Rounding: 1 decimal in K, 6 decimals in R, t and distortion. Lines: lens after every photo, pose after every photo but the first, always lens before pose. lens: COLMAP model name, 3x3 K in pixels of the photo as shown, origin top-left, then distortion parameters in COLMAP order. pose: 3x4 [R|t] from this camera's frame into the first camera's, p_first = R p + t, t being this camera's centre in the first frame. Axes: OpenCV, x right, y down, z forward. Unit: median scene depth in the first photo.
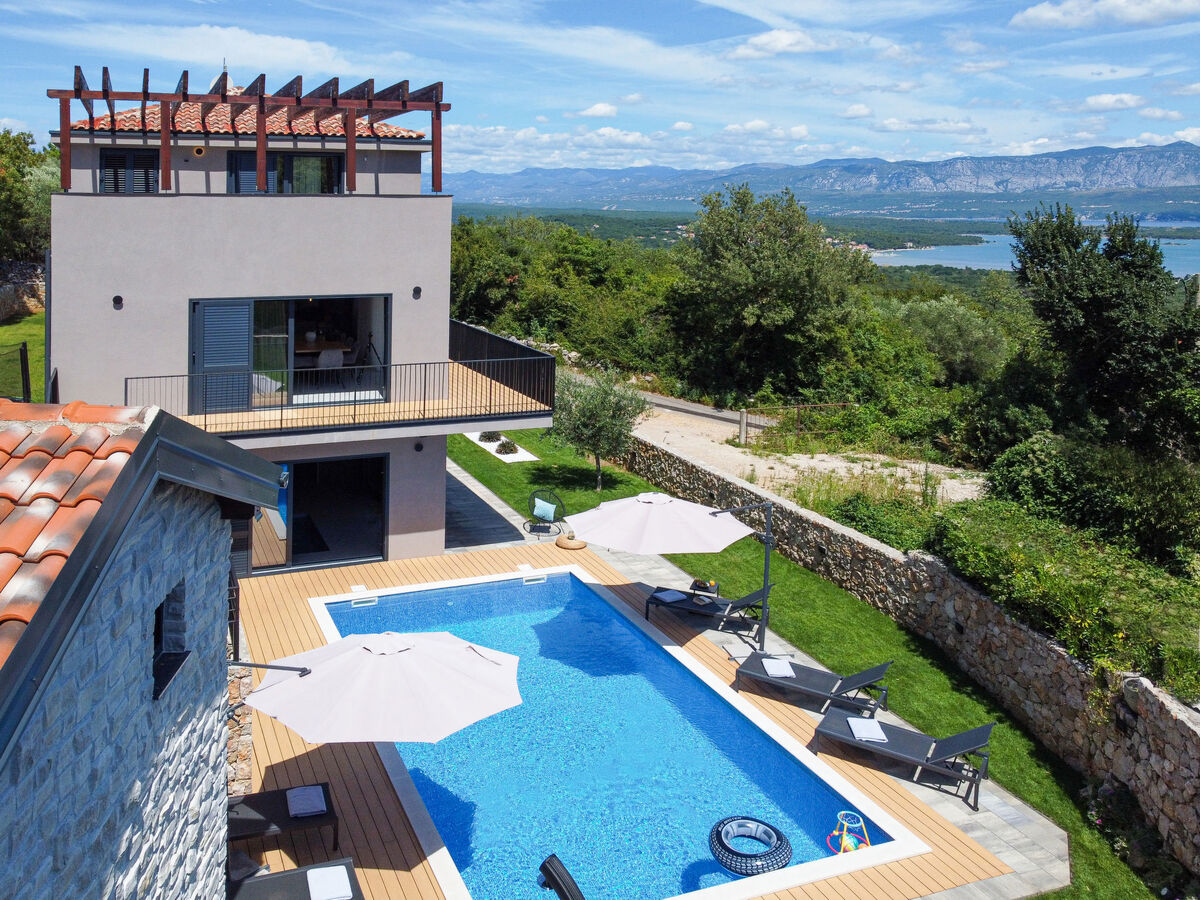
lens RADIAL K [[965.8, 0, 599.6], [0, 965.8, 301.3], [0, 0, 1]] dist [-0.004624, -0.000555]
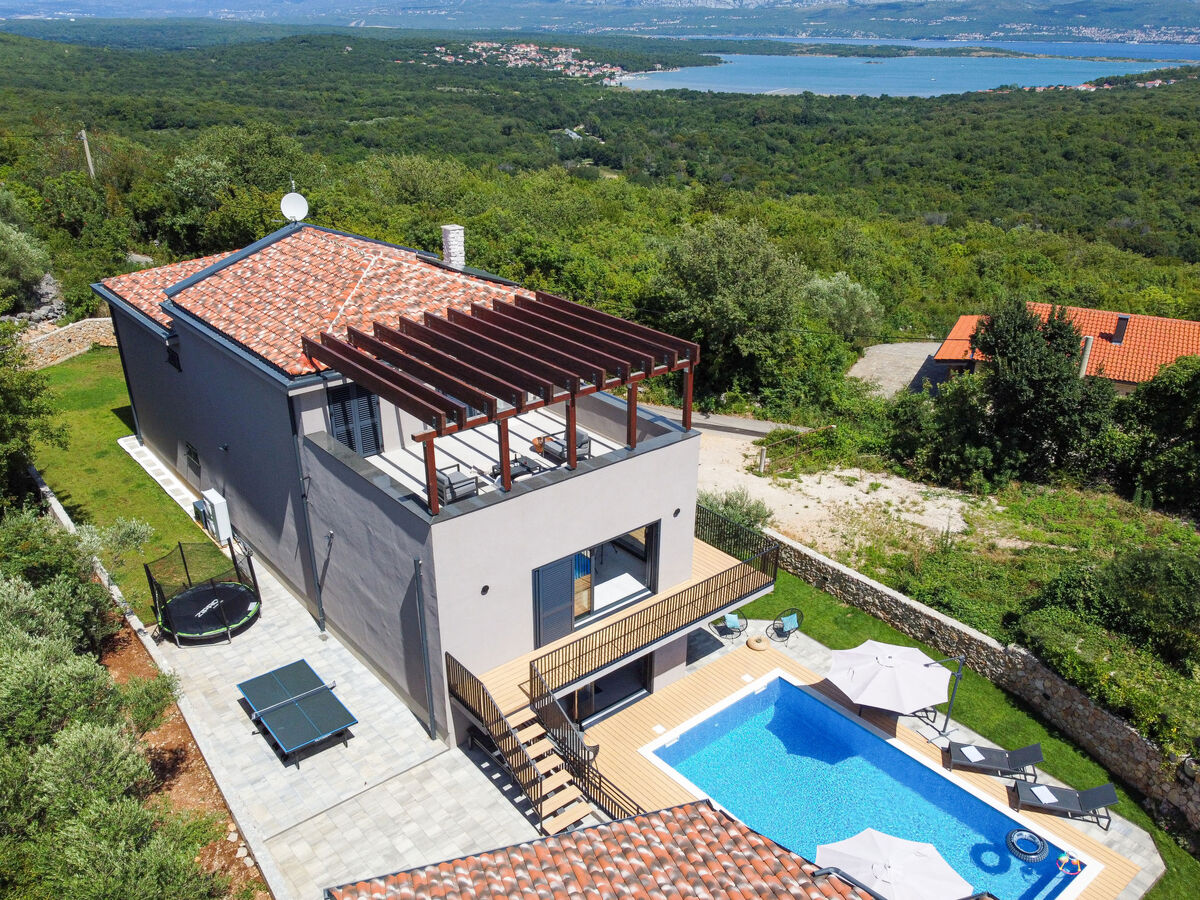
lens RADIAL K [[924.3, 0, 600.0], [0, 924.3, 450.0], [0, 0, 1]] dist [-0.005794, -0.003584]
pose [[0.940025, -0.139142, 0.311437, -0.698723], [-0.002755, 0.909894, 0.414831, -0.626429], [-0.341095, -0.390810, 0.854940, 0.054655]]
